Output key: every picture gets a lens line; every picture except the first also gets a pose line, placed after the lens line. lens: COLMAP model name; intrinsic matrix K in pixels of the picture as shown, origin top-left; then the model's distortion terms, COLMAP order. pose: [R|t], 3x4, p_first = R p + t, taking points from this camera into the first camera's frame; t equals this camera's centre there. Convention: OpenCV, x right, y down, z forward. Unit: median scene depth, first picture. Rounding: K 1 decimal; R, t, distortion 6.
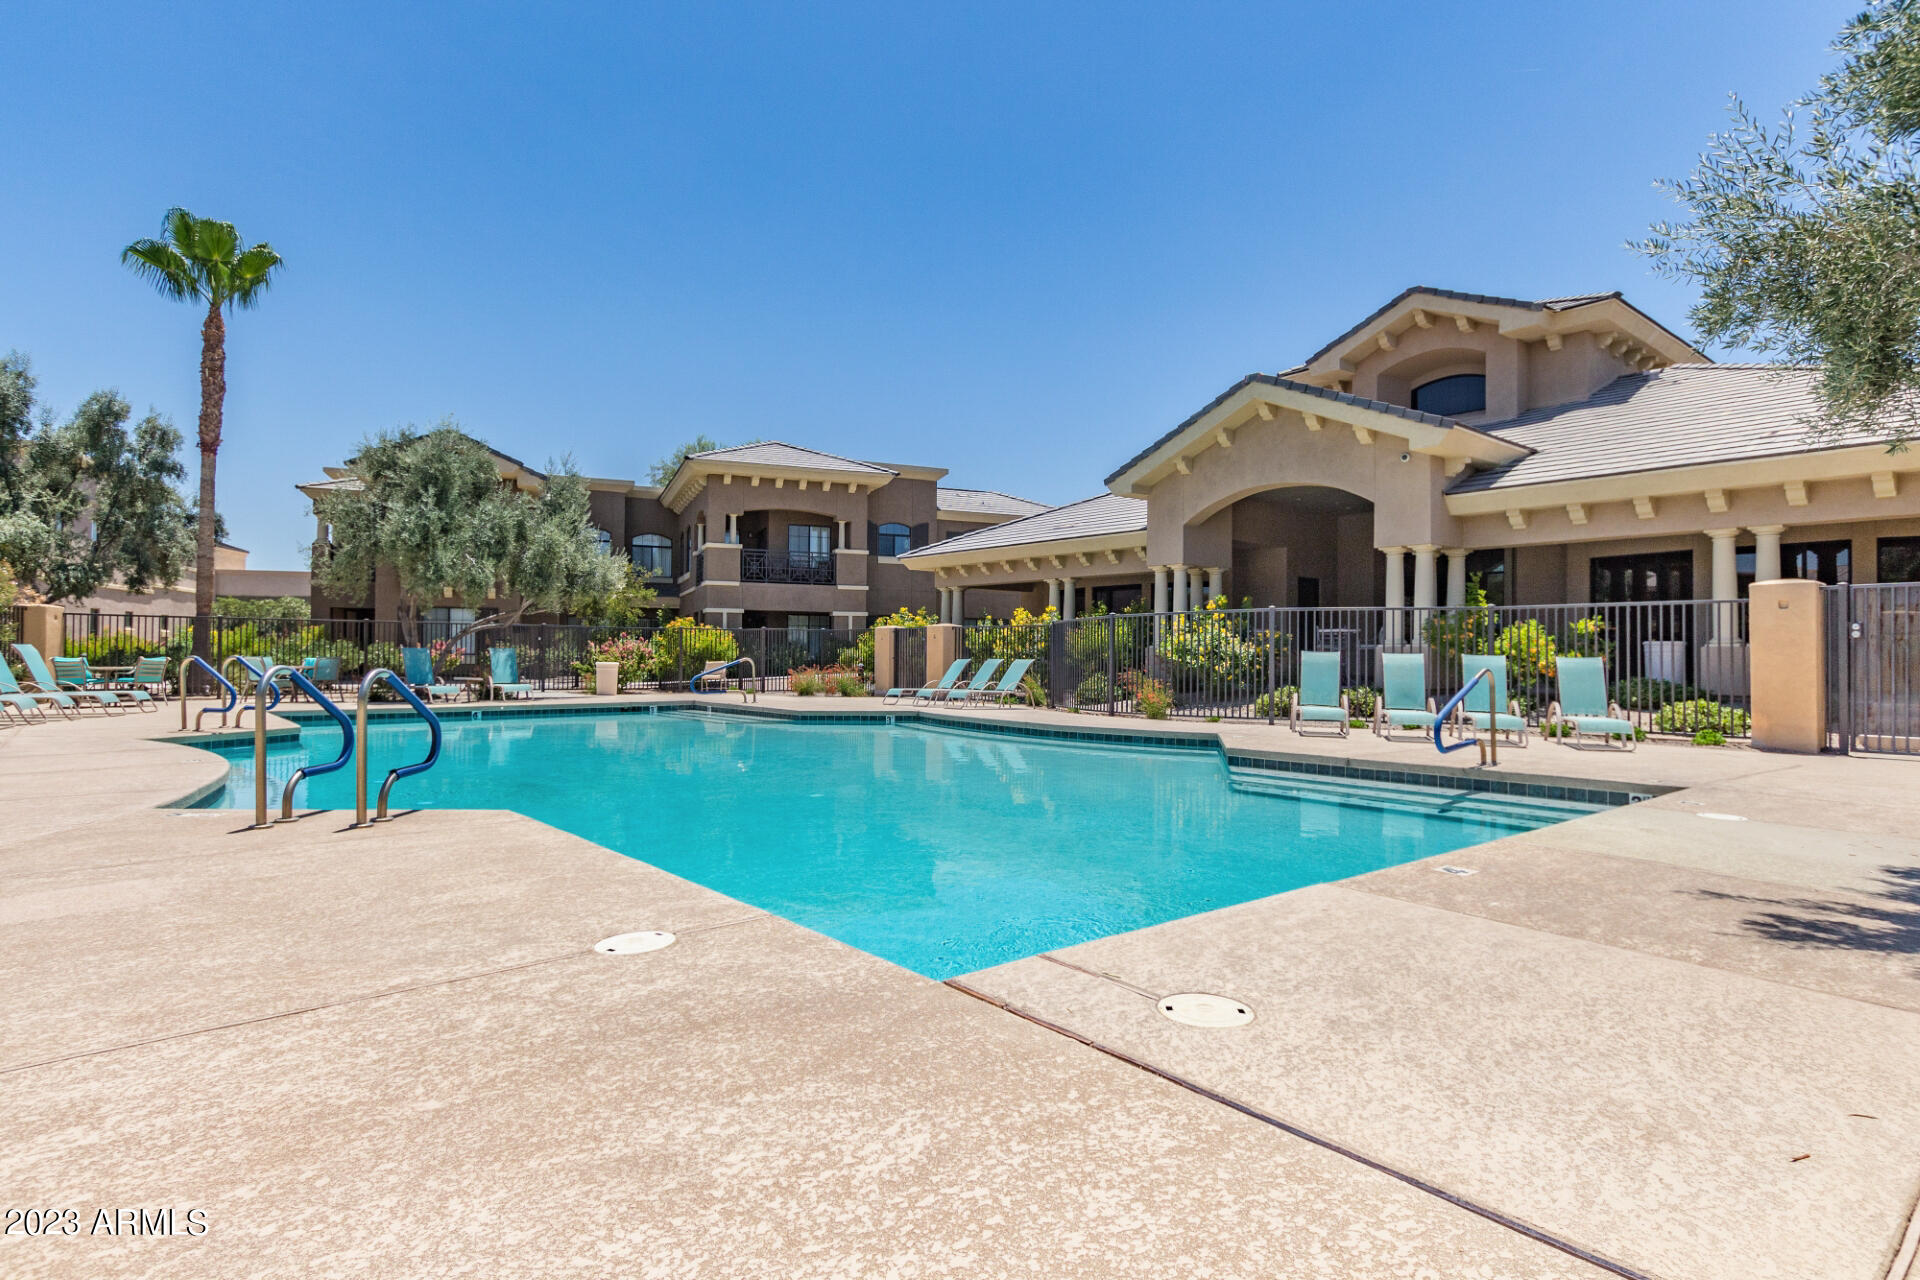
lens RADIAL K [[964.2, 0, 965.8], [0, 964.2, 640.8], [0, 0, 1]] dist [0.003689, -0.001346]
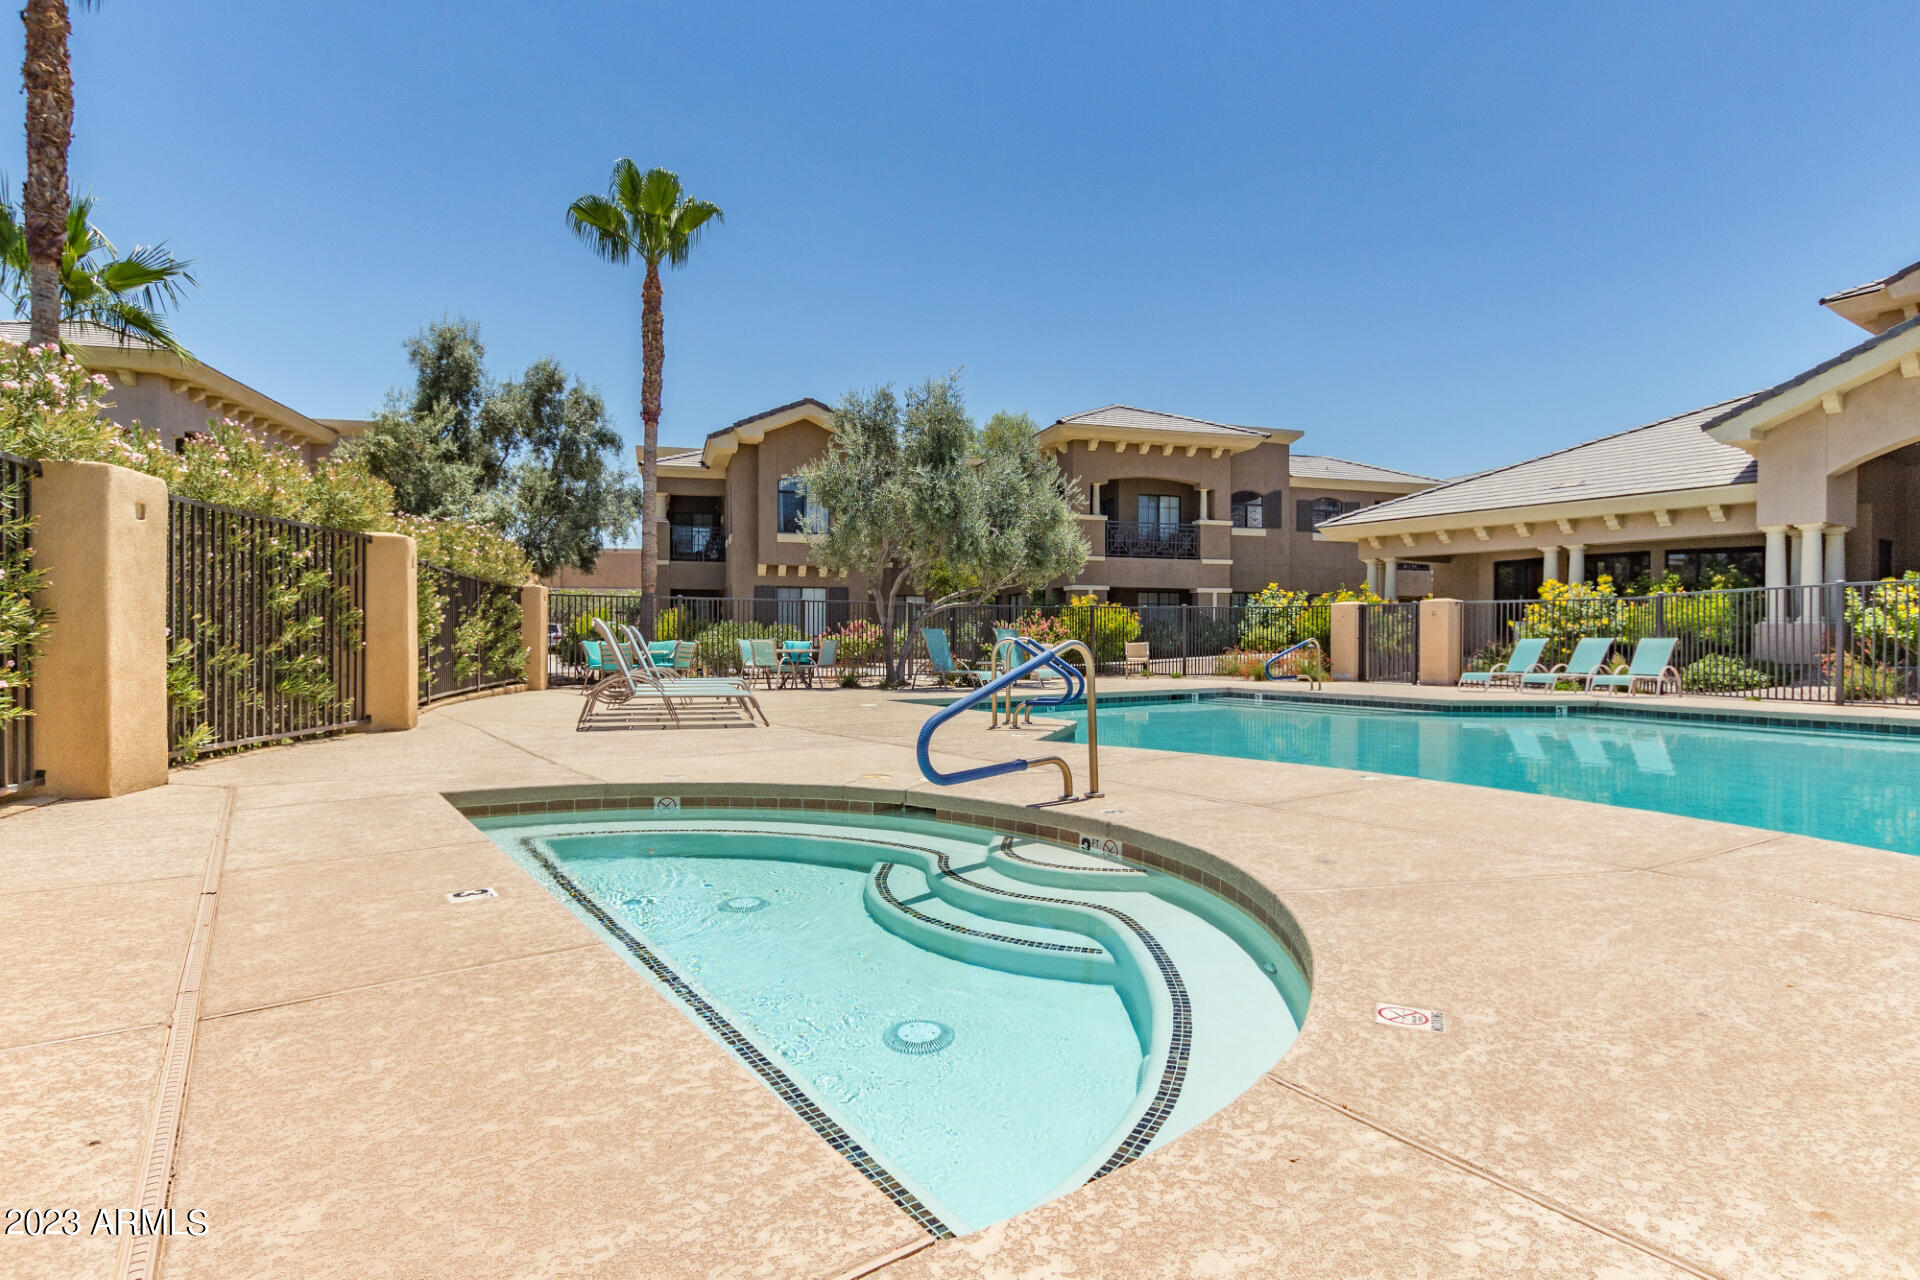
lens RADIAL K [[964.2, 0, 950.8], [0, 964.2, 629.8], [0, 0, 1]] dist [0.003689, -0.001346]
pose [[0.995645, -0.005215, -0.093075, -0.295741], [0.005860, 0.999961, 0.006654, 0.001757], [0.093037, -0.007171, 0.995637, 0.068048]]
